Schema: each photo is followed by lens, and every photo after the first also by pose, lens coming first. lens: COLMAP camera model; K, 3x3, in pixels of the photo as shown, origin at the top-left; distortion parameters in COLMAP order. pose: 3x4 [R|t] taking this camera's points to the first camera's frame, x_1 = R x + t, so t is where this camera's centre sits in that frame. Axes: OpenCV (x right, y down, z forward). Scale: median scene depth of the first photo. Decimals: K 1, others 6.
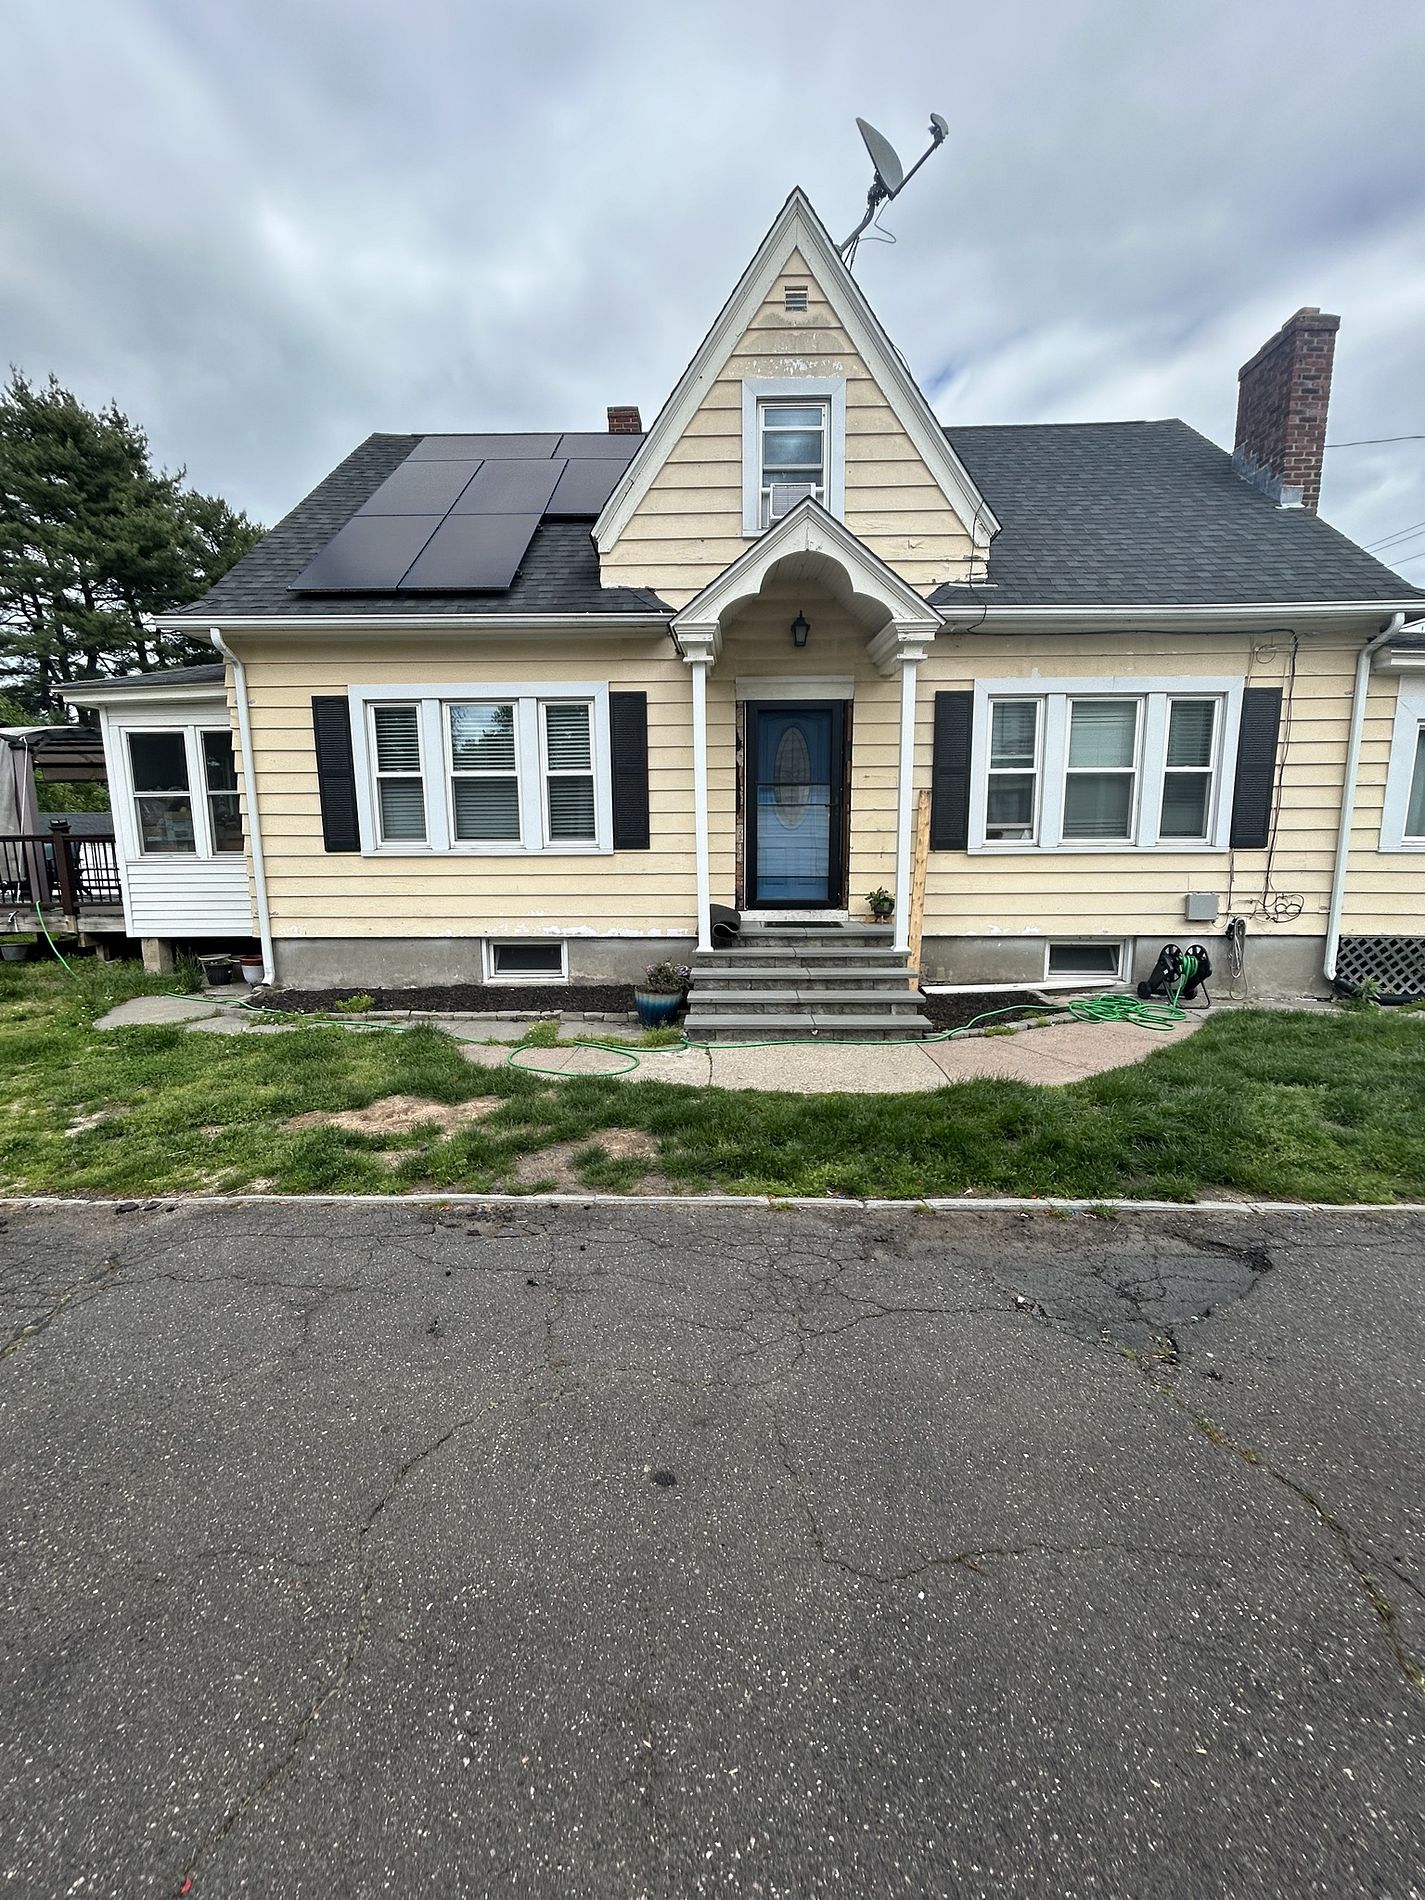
lens RADIAL K [[762.8, 0, 721.4], [0, 762.8, 946.0], [0, 0, 1]] dist [-0.003958, 0.000105]
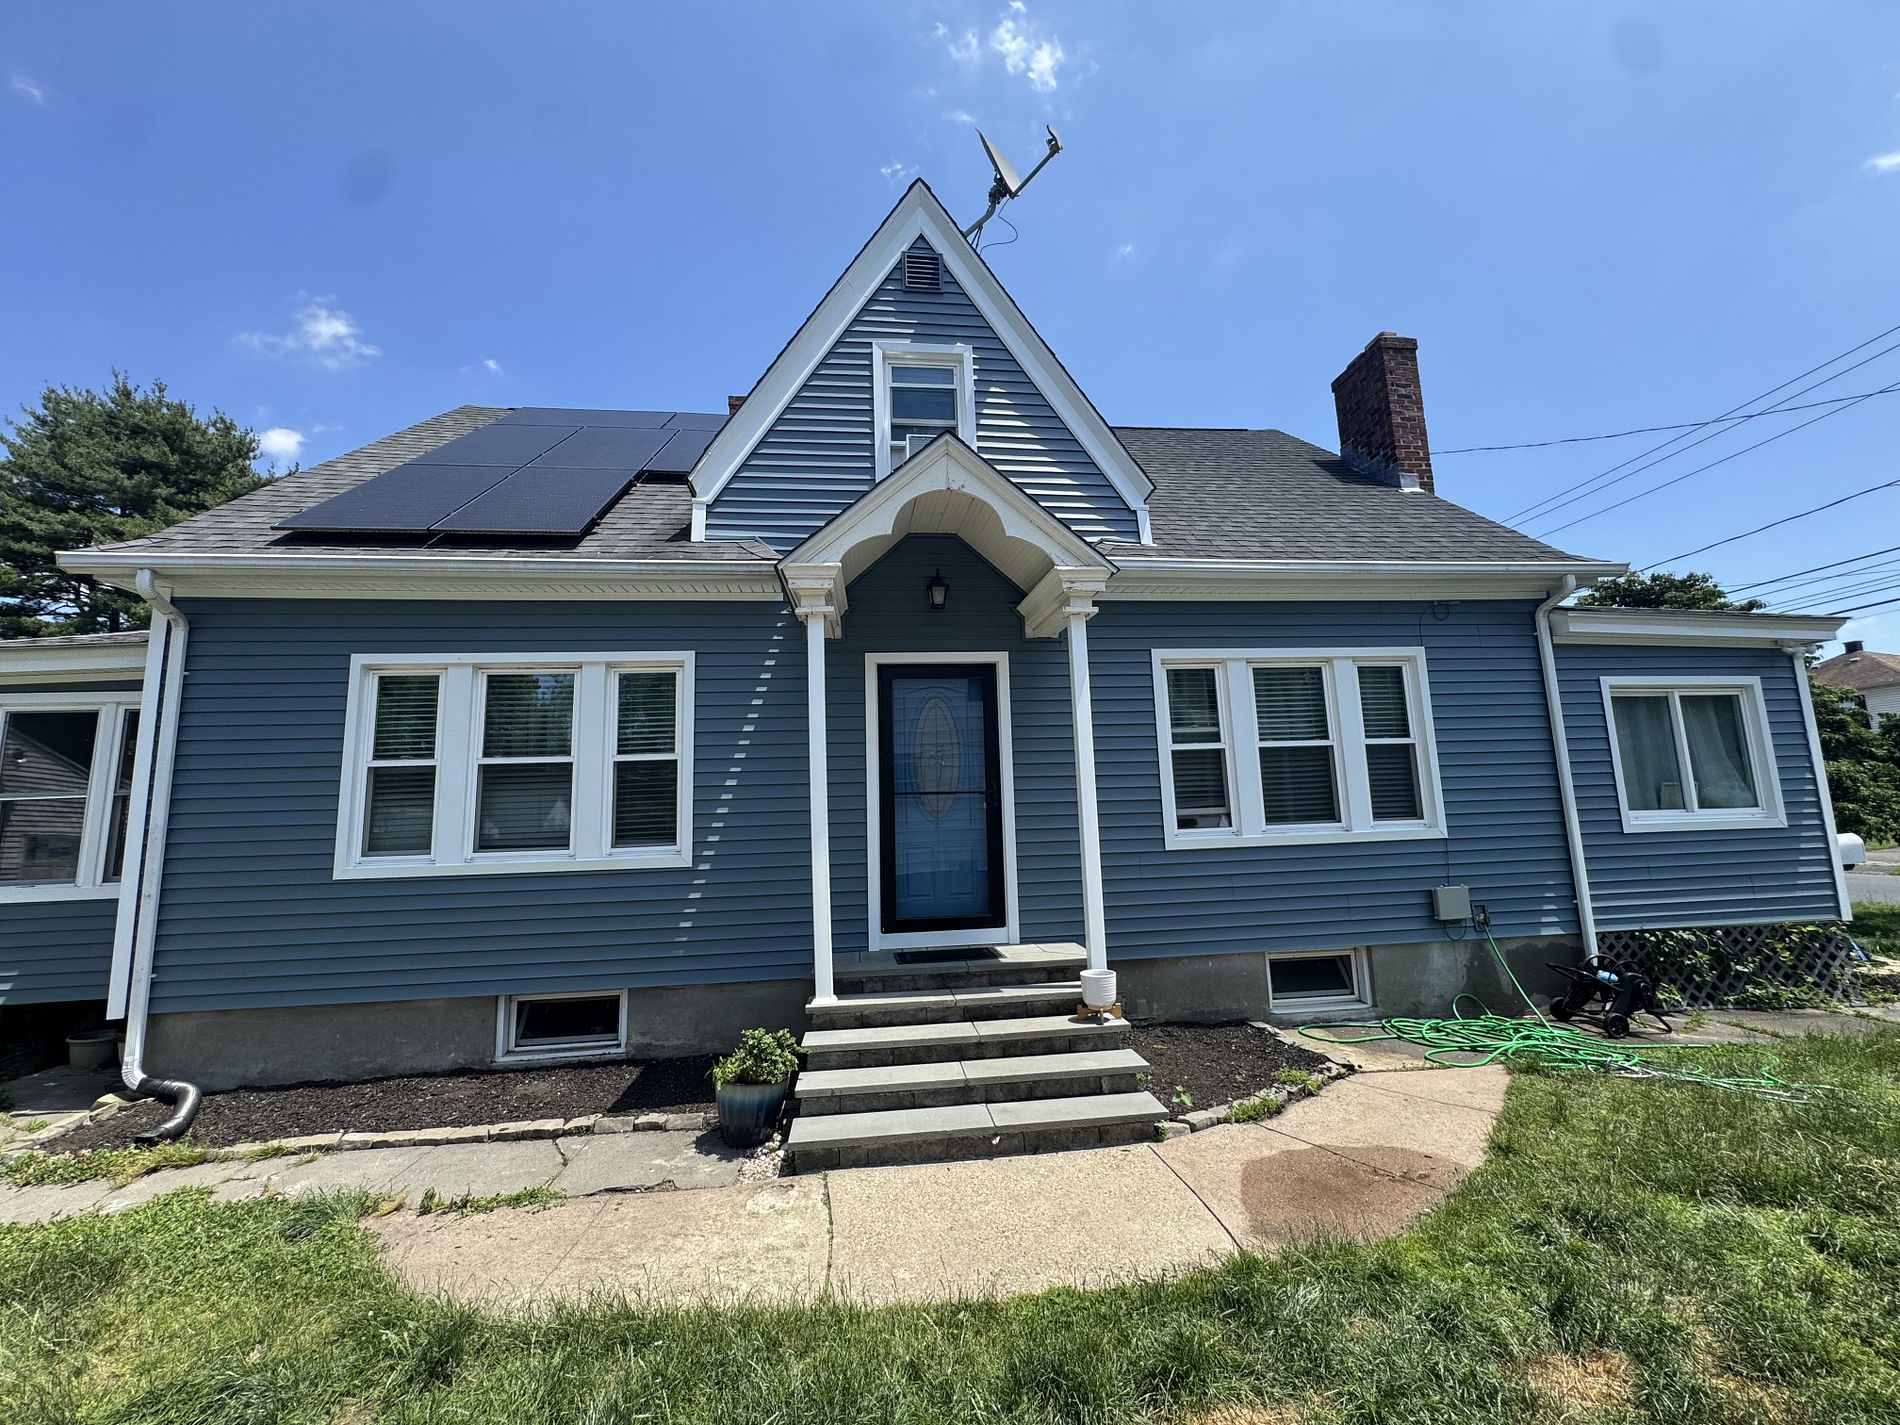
lens RADIAL K [[762.8, 0, 955.7], [0, 762.8, 707.7], [0, 0, 1]] dist [-0.003958, 0.000105]
pose [[0.990564, -0.008479, 0.136786, 0.004001], [0.048644, 0.954850, -0.293078, -0.037096], [-0.128125, 0.296966, 0.946253, 0.227222]]
